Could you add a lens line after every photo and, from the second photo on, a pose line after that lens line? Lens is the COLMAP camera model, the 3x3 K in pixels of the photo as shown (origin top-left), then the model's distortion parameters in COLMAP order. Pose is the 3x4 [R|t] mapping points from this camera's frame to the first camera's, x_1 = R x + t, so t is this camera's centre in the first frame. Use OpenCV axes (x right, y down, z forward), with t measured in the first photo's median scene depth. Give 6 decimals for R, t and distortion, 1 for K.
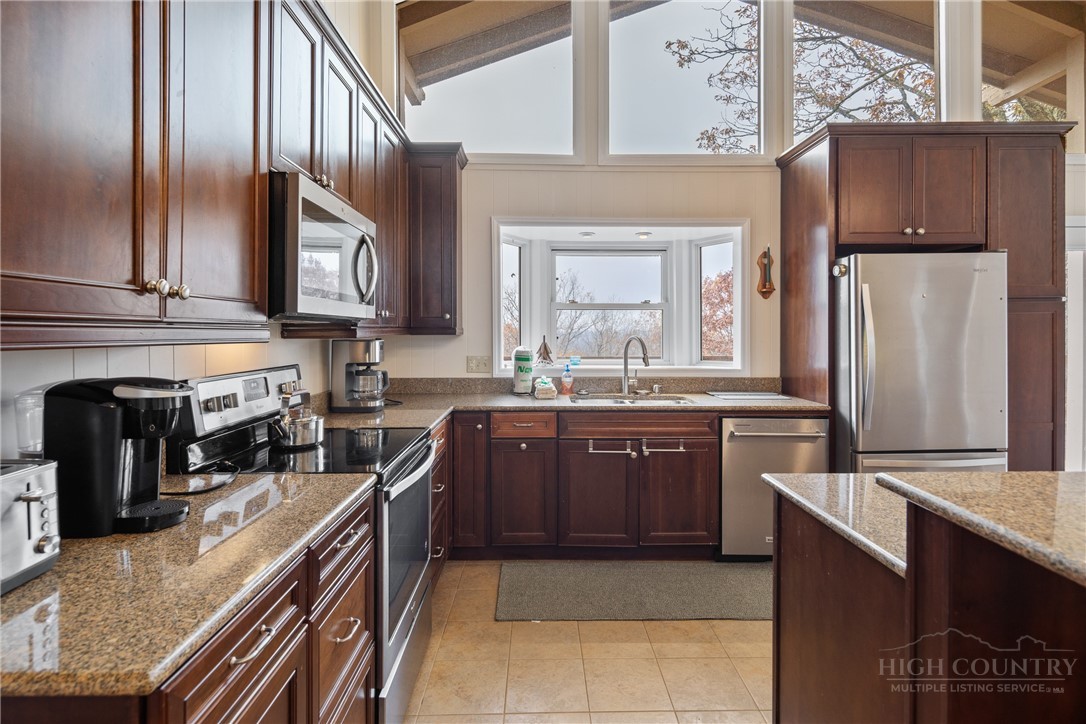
lens RADIAL K [[534.5, 0, 538.4], [0, 534.5, 331.9], [0, 0, 1]] dist [0.005577, -0.003439]
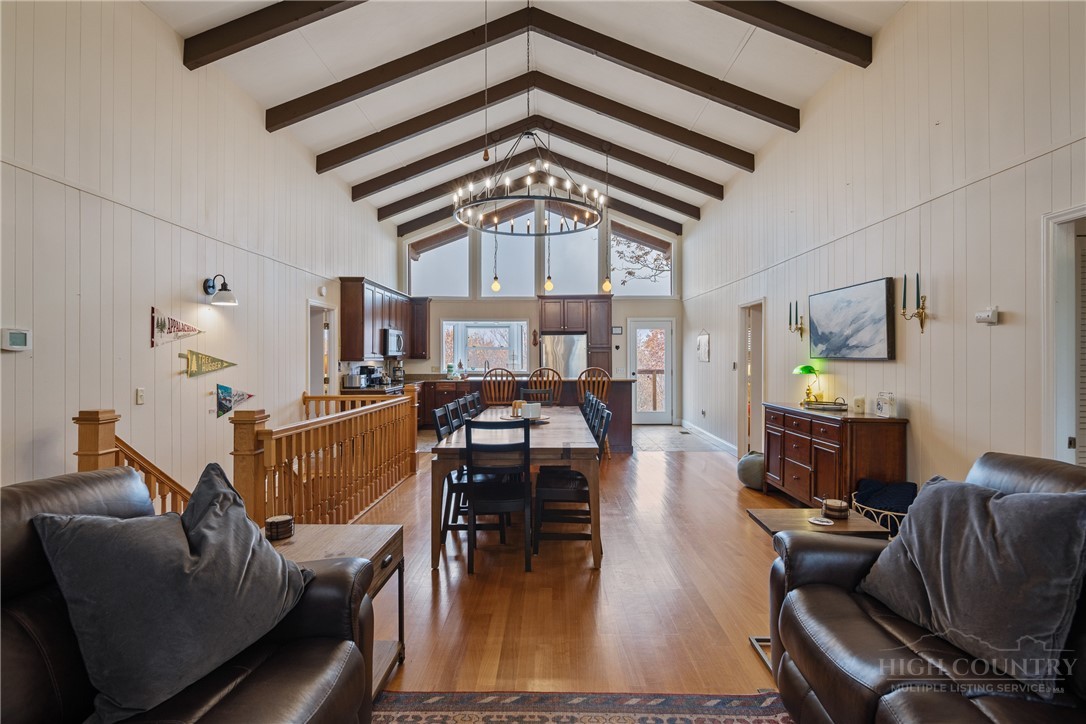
lens RADIAL K [[534.5, 0, 536.1], [0, 534.5, 358.1], [0, 0, 1]] dist [0.005577, -0.003439]
pose [[0.999554, 0.000317, -0.029851, 0.533743], [-0.000161, 0.999986, 0.005248, -0.015703], [0.029852, -0.005241, 0.999541, -1.934076]]
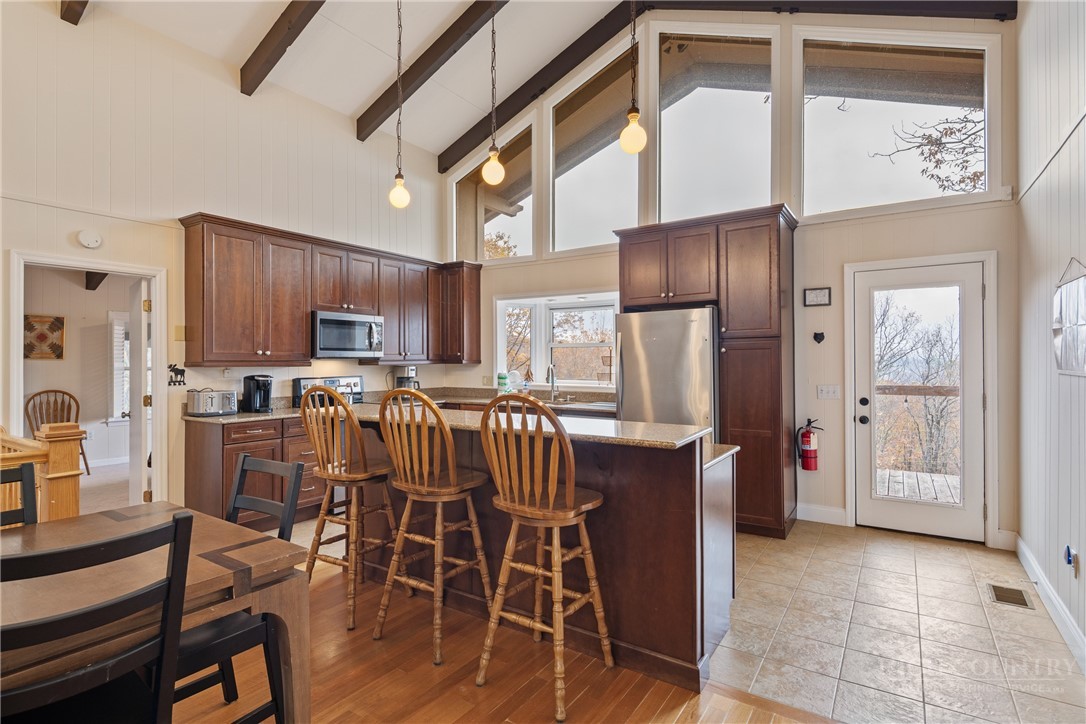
lens RADIAL K [[534.5, 0, 546.3], [0, 534.5, 364.3], [0, 0, 1]] dist [0.005577, -0.003439]
pose [[0.832123, 0.002201, -0.554587, 1.054195], [0.000228, 0.999991, 0.004311, -0.001253], [0.554591, -0.003714, 0.832114, -0.360678]]
